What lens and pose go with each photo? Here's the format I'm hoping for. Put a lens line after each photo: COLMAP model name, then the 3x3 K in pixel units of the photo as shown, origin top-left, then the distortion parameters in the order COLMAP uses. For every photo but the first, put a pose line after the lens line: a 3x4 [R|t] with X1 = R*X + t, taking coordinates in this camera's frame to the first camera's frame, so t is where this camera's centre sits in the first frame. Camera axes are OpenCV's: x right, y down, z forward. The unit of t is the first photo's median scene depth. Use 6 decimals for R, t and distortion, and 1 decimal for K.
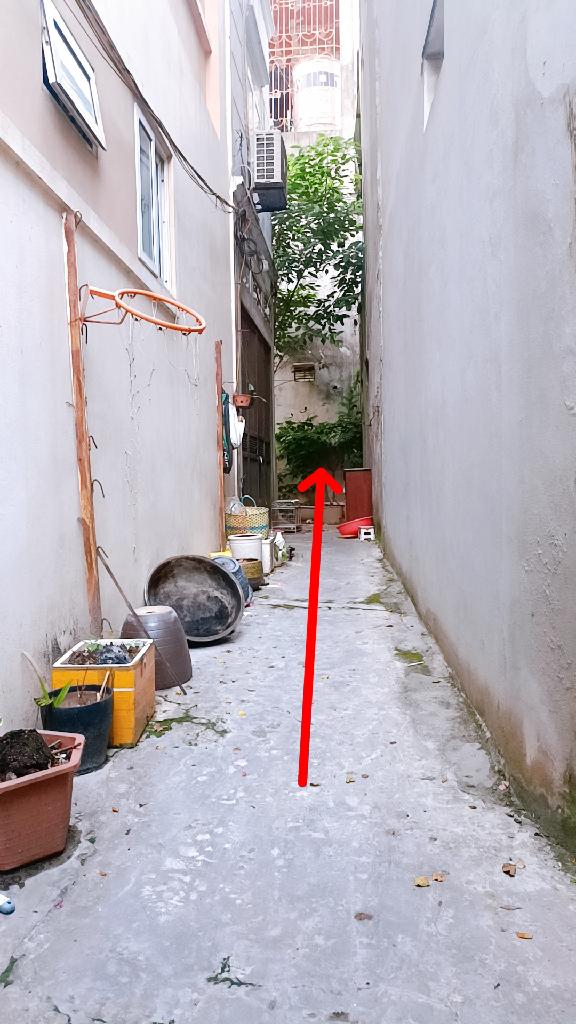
lens RADIAL K [[714.1, 0, 289.3], [0, 714.1, 509.3], [0, 0, 1]] dist [-0.000274, -0.008250]
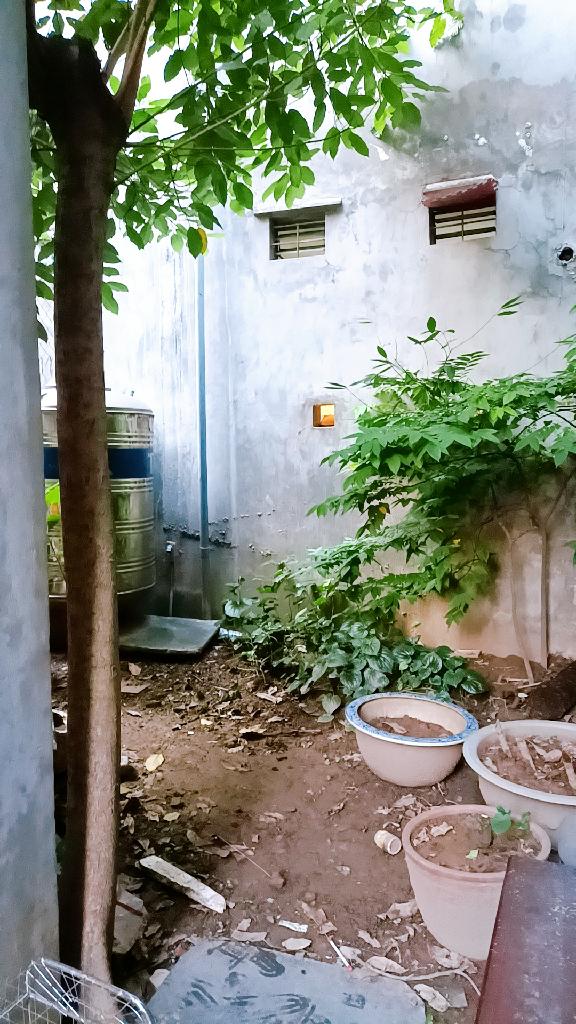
lens RADIAL K [[714.1, 0, 288.9], [0, 714.1, 511.6], [0, 0, 1]] dist [-0.000274, -0.008250]
pose [[0.941399, 0.039803, -0.334938, 0.061944], [-0.012128, 0.996365, 0.084316, -0.091142], [0.337077, -0.075313, 0.938460, 0.704952]]
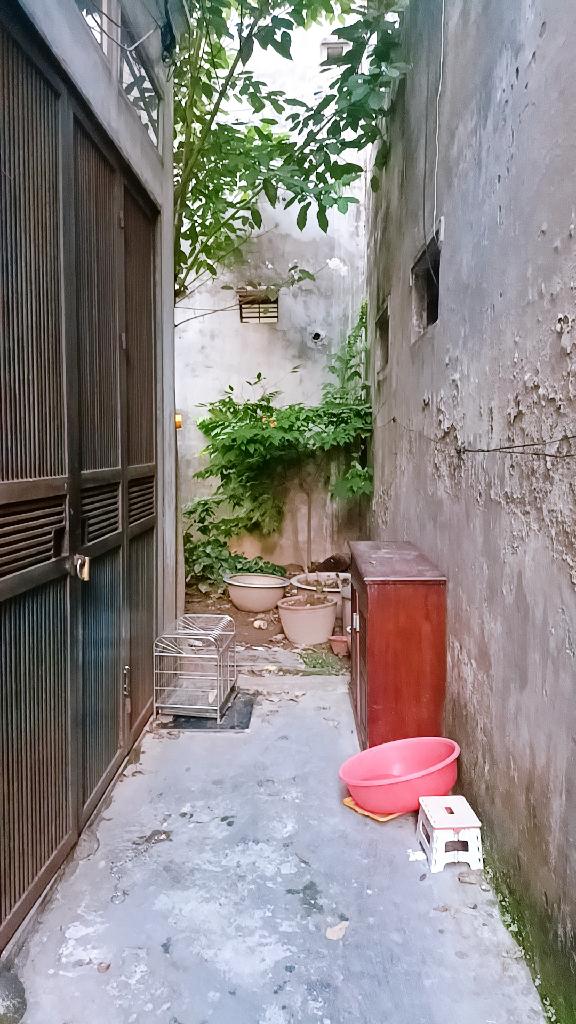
lens RADIAL K [[714.1, 0, 289.1], [0, 714.1, 512.2], [0, 0, 1]] dist [-0.000274, -0.008250]
pose [[0.997947, 0.018831, 0.061207, 0.014283], [-0.022956, 0.997461, 0.067408, -0.078449], [-0.059782, -0.068675, 0.995846, 0.482775]]
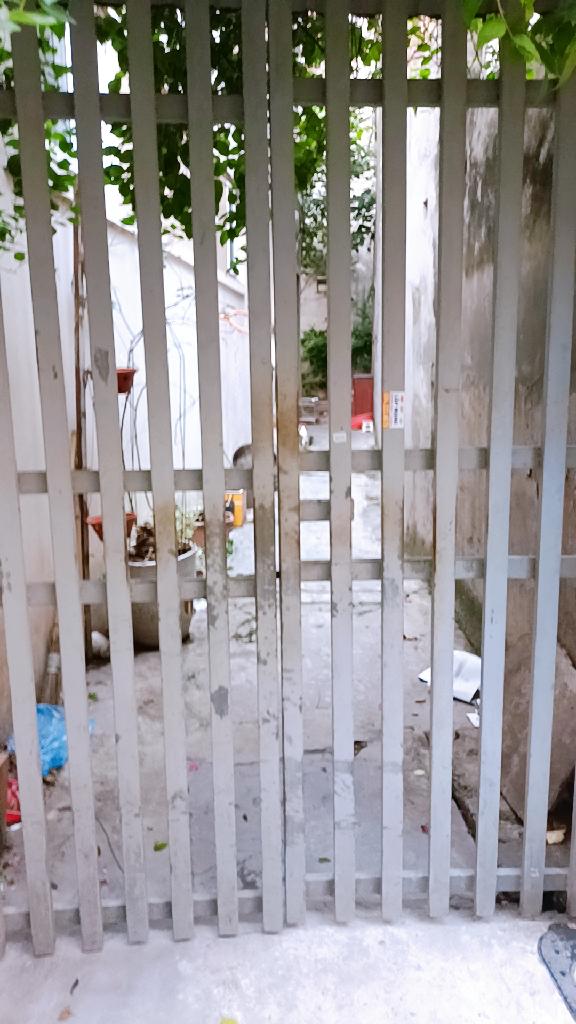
lens RADIAL K [[714.1, 0, 283.3], [0, 714.1, 516.1], [0, 0, 1]] dist [-0.000274, -0.008250]
pose [[0.999128, 0.020459, -0.036408, 0.001382], [-0.013799, 0.984550, 0.174559, -0.022075], [0.039417, -0.173904, 0.983973, -0.241537]]
